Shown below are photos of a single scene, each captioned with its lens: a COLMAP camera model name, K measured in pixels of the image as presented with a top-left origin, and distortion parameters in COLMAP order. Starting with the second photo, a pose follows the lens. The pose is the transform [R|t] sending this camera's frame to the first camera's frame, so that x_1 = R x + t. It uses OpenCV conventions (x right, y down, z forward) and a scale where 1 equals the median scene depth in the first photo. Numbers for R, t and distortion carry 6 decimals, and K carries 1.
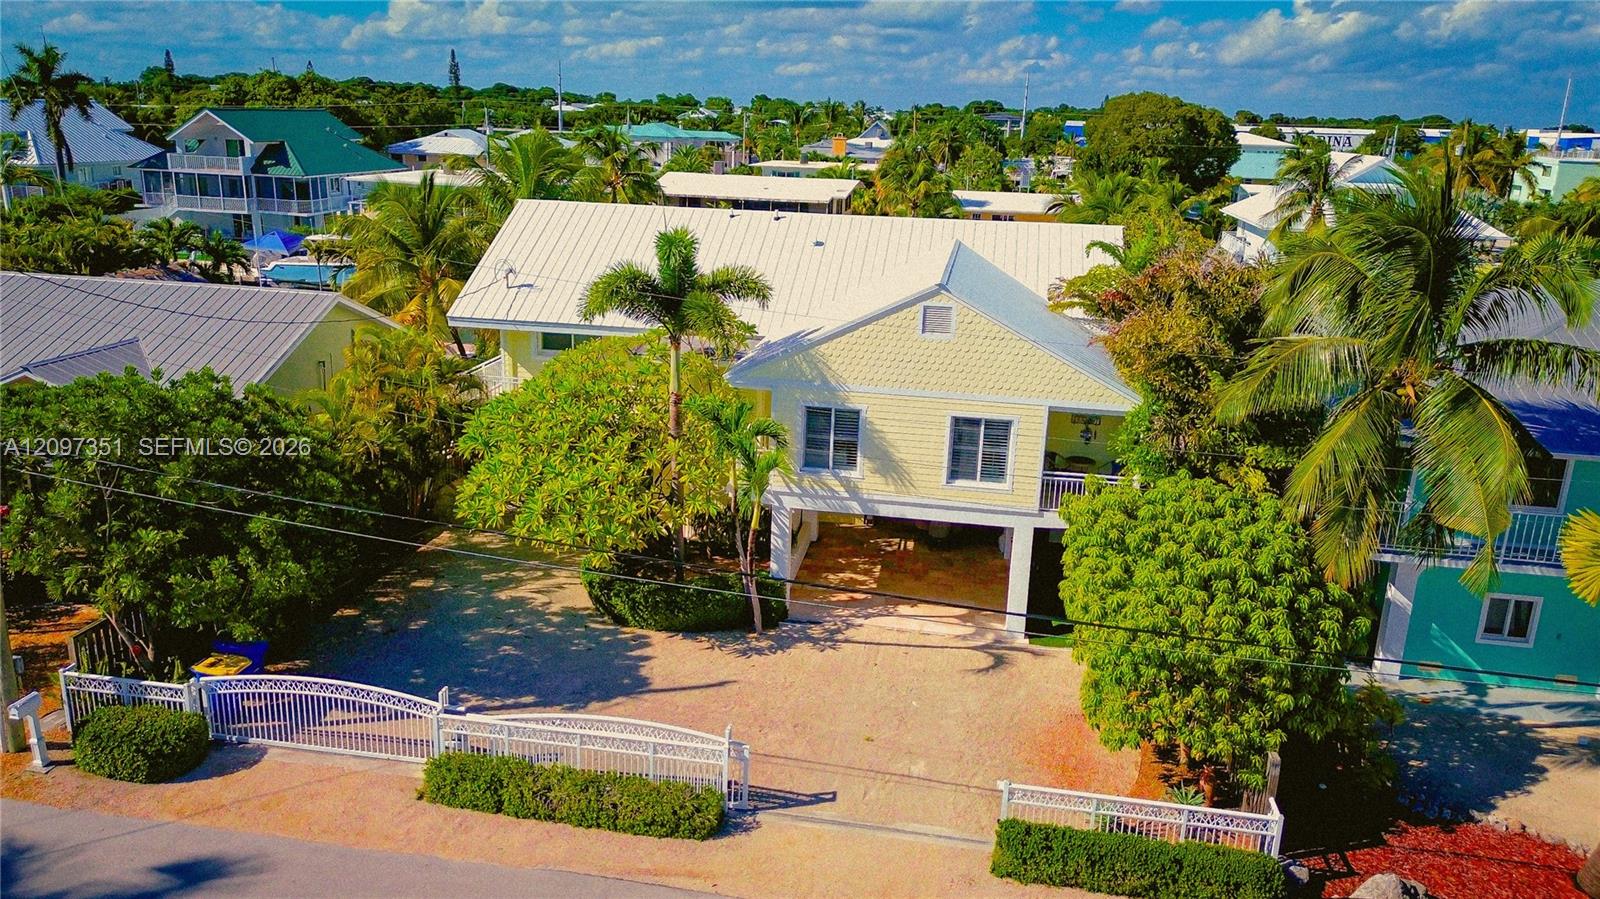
lens RADIAL K [[1111.5, 0, 800.0], [0, 1111.5, 449.5], [0, 0, 1]] dist [0.043618, -0.036046]
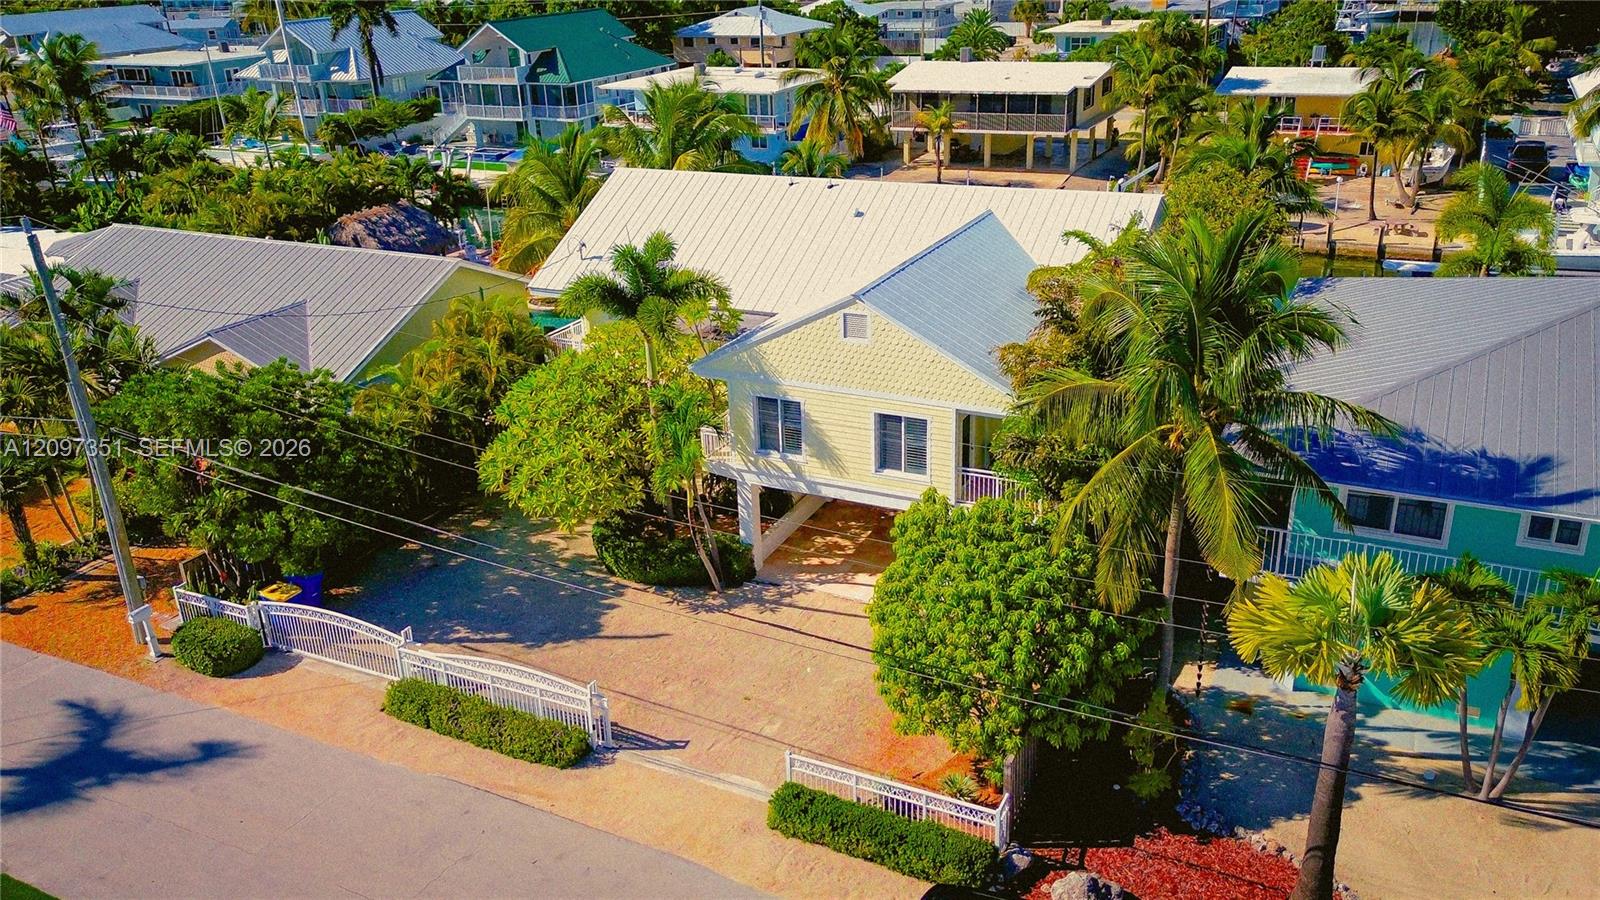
lens RADIAL K [[1176.7, 0, 799.0], [0, 1176.7, 438.6], [0, 0, 1]] dist [0.032331, -0.006268]
pose [[0.959600, 0.045579, -0.277650, 0.386363], [-0.018518, 0.994883, 0.099319, -0.117446], [0.280756, -0.090165, 0.955535, -0.123789]]
